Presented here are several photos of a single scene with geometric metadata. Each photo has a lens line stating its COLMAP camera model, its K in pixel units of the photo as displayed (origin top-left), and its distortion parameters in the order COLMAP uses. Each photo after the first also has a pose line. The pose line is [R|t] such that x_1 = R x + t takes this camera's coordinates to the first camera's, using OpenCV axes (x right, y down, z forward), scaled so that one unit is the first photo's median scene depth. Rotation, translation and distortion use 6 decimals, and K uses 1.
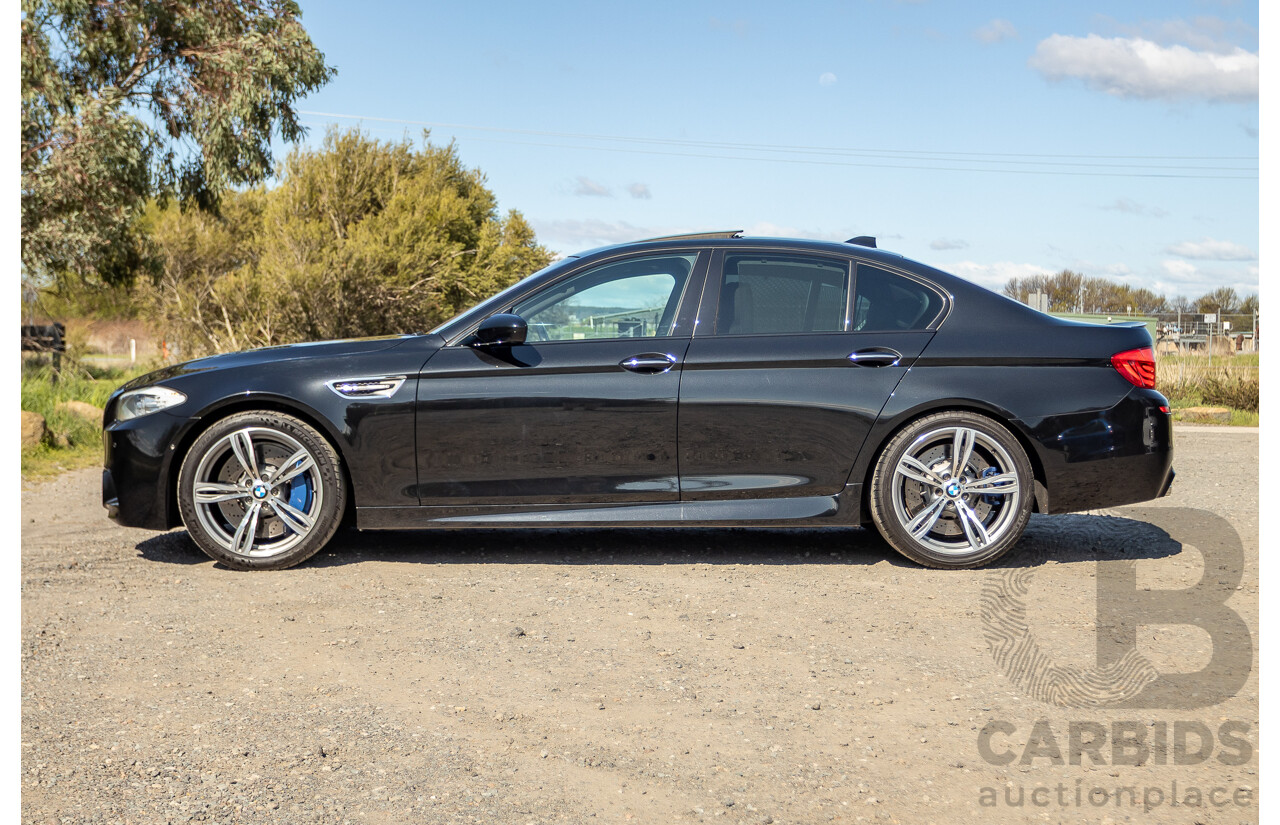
lens RADIAL K [[2195.0, 0, 622.9], [0, 2195.0, 409.4], [0, 0, 1]] dist [-0.028420, 0.089244]
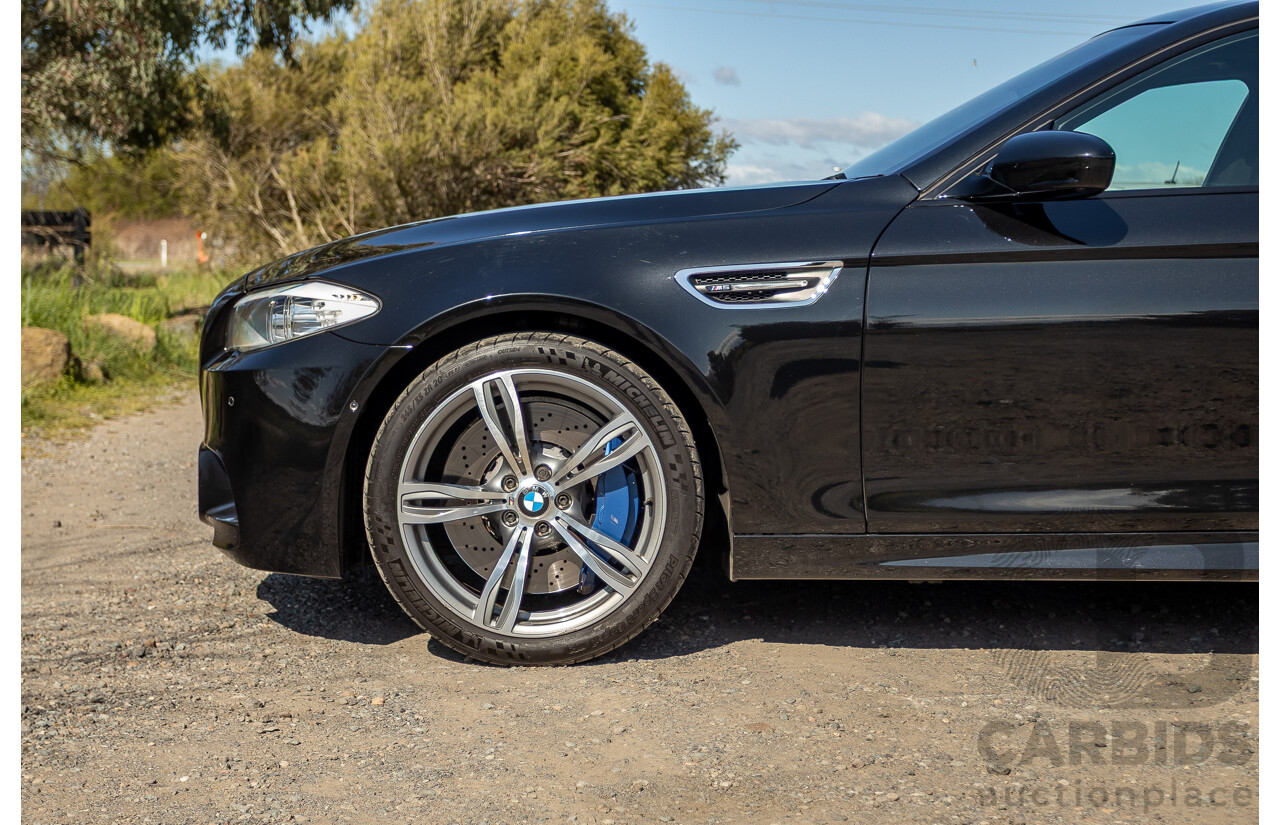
lens RADIAL K [[2508.7, 0, 640.0], [0, 2508.7, 412.5], [0, 0, 1]] dist [-0.084006, -0.117459]
pose [[0.999594, 0.005477, -0.027971, -0.126212], [-0.004513, 0.999397, 0.034422, -0.000908], [0.028142, -0.034282, 0.999016, 0.450047]]
